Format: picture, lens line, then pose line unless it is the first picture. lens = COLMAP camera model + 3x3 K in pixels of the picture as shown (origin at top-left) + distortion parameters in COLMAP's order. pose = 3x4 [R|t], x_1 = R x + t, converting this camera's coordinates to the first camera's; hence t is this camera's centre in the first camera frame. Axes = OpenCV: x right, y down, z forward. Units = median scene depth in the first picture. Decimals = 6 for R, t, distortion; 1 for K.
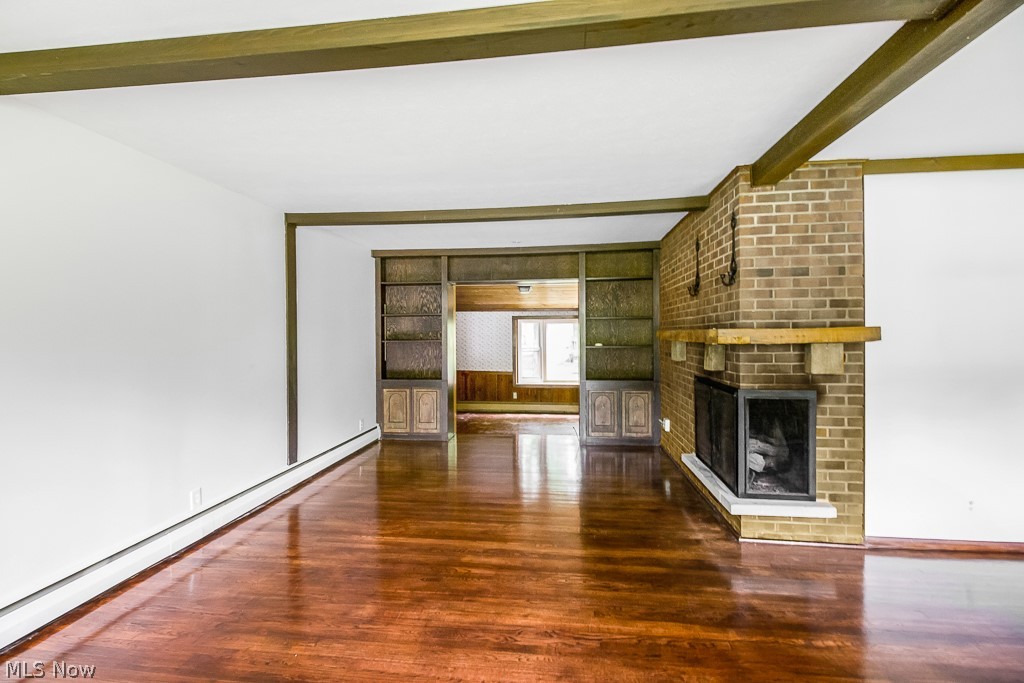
lens RADIAL K [[471.8, 0, 508.5], [0, 471.8, 331.0], [0, 0, 1]] dist [0.011634, -0.006721]
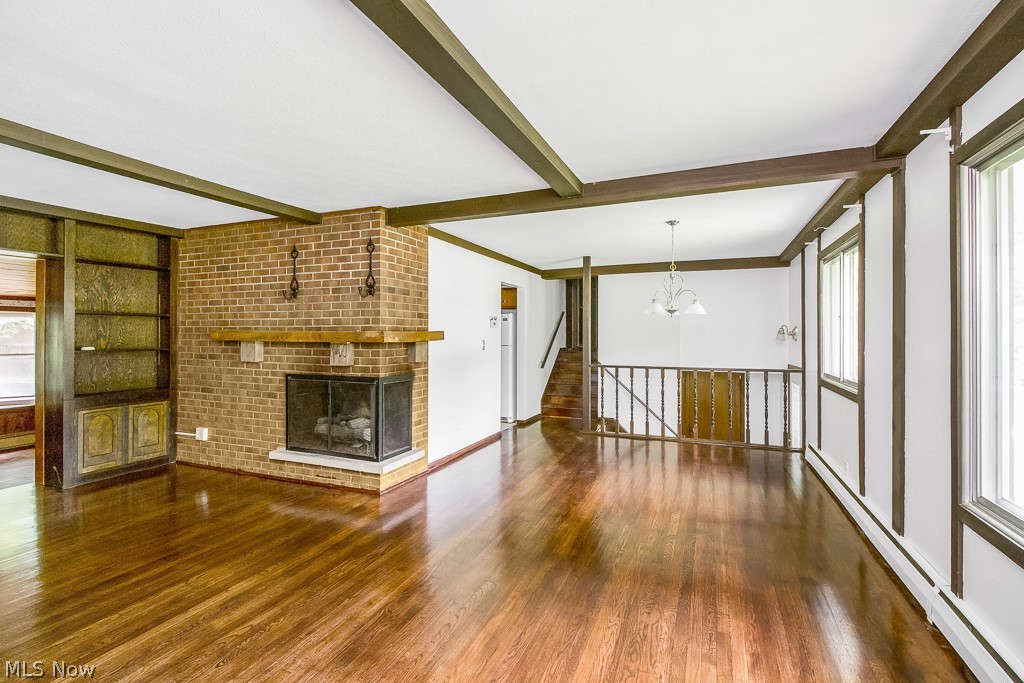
lens RADIAL K [[471.8, 0, 507.2], [0, 471.8, 325.8], [0, 0, 1]] dist [0.011634, -0.006721]
pose [[0.271098, 0.023692, 0.962260, -0.678853], [-0.011035, 0.999708, -0.021505, 0.004267], [-0.962489, -0.004788, 0.271280, 0.318222]]
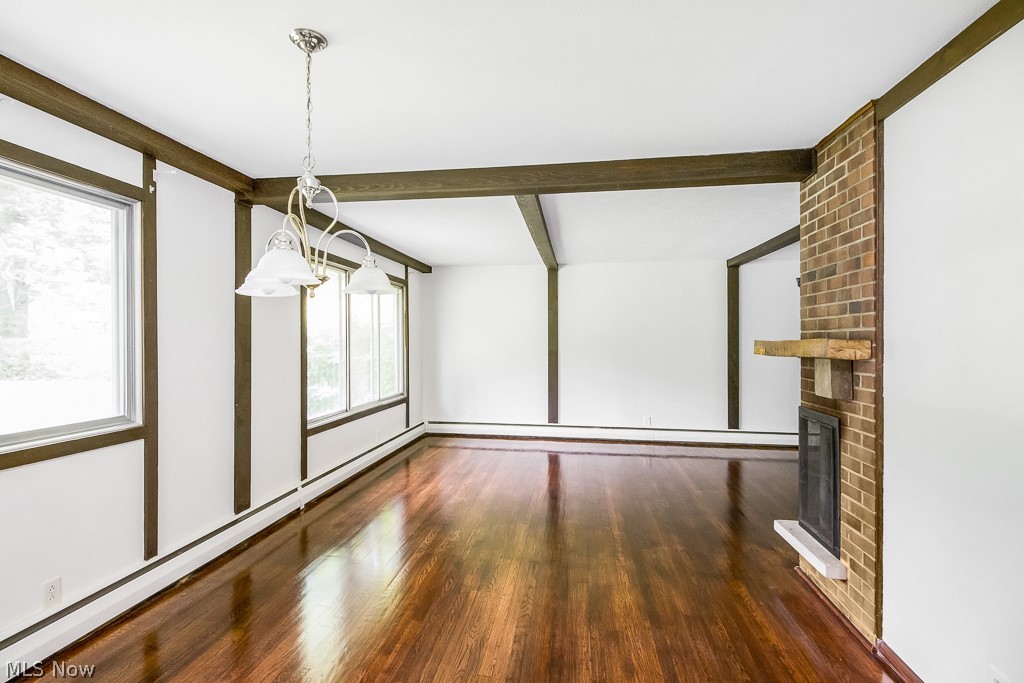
lens RADIAL K [[471.8, 0, 487.8], [0, 471.8, 318.6], [0, 0, 1]] dist [0.011634, -0.006721]
pose [[-0.066506, -0.038578, -0.997040, 1.471331], [0.005015, 0.999227, -0.038998, -0.014116], [0.997773, -0.007594, -0.066261, 0.466183]]
